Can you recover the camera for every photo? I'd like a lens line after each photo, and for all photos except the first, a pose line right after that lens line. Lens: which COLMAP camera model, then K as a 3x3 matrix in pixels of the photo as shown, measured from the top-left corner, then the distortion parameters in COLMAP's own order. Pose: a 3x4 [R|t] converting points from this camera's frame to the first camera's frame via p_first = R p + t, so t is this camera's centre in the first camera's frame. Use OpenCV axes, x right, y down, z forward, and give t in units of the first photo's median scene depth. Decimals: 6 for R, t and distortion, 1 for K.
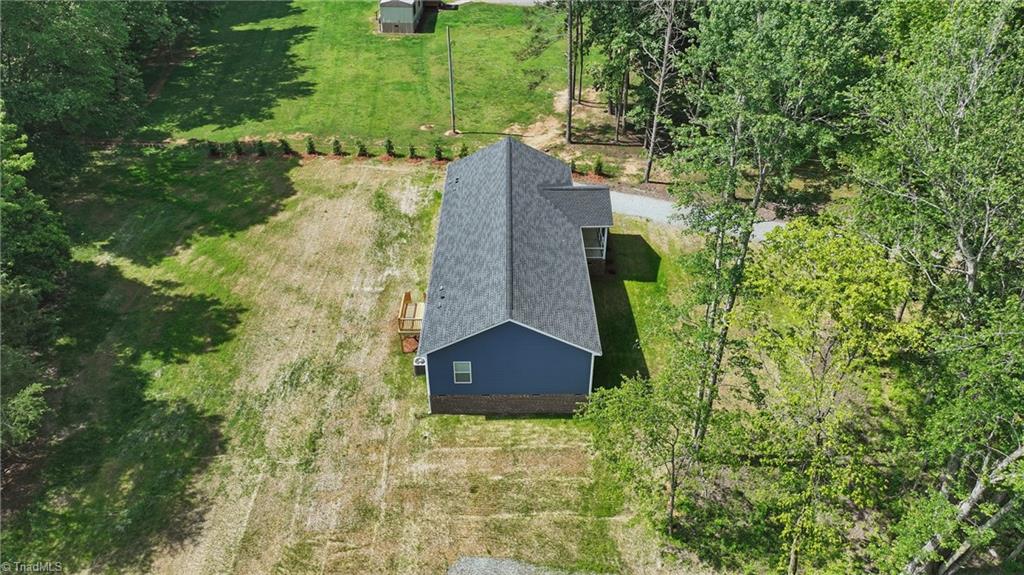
lens RADIAL K [[717.6, 0, 519.9], [0, 717.6, 292.0], [0, 0, 1]] dist [0.000414, 0.004423]
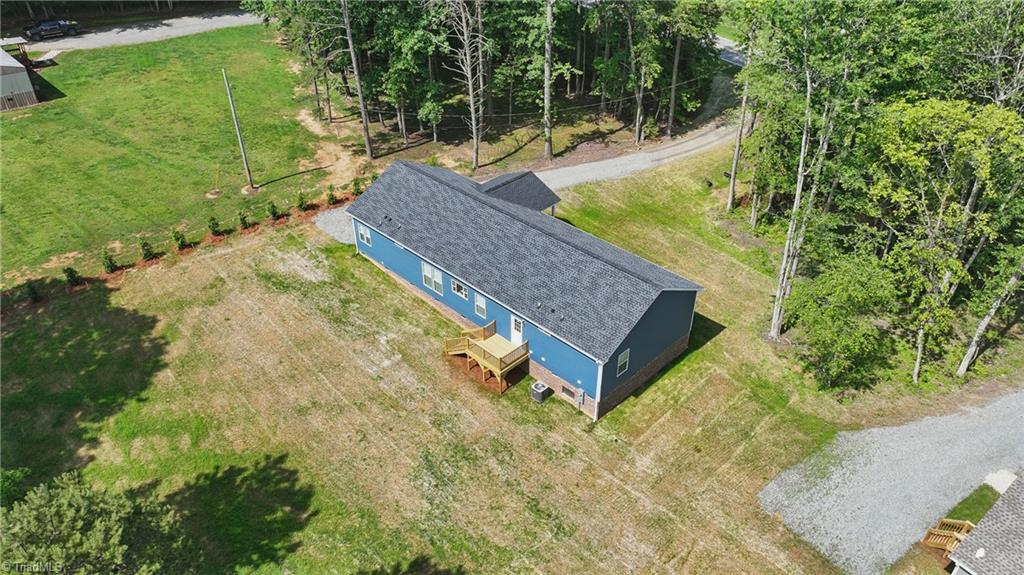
lens RADIAL K [[717.6, 0, 521.4], [0, 717.6, 279.2], [0, 0, 1]] dist [0.000414, 0.004423]
pose [[0.710966, -0.397341, 0.580213, -0.501217], [0.403050, 0.906350, 0.126808, -0.126515], [-0.576262, 0.143698, 0.804533, 0.168221]]
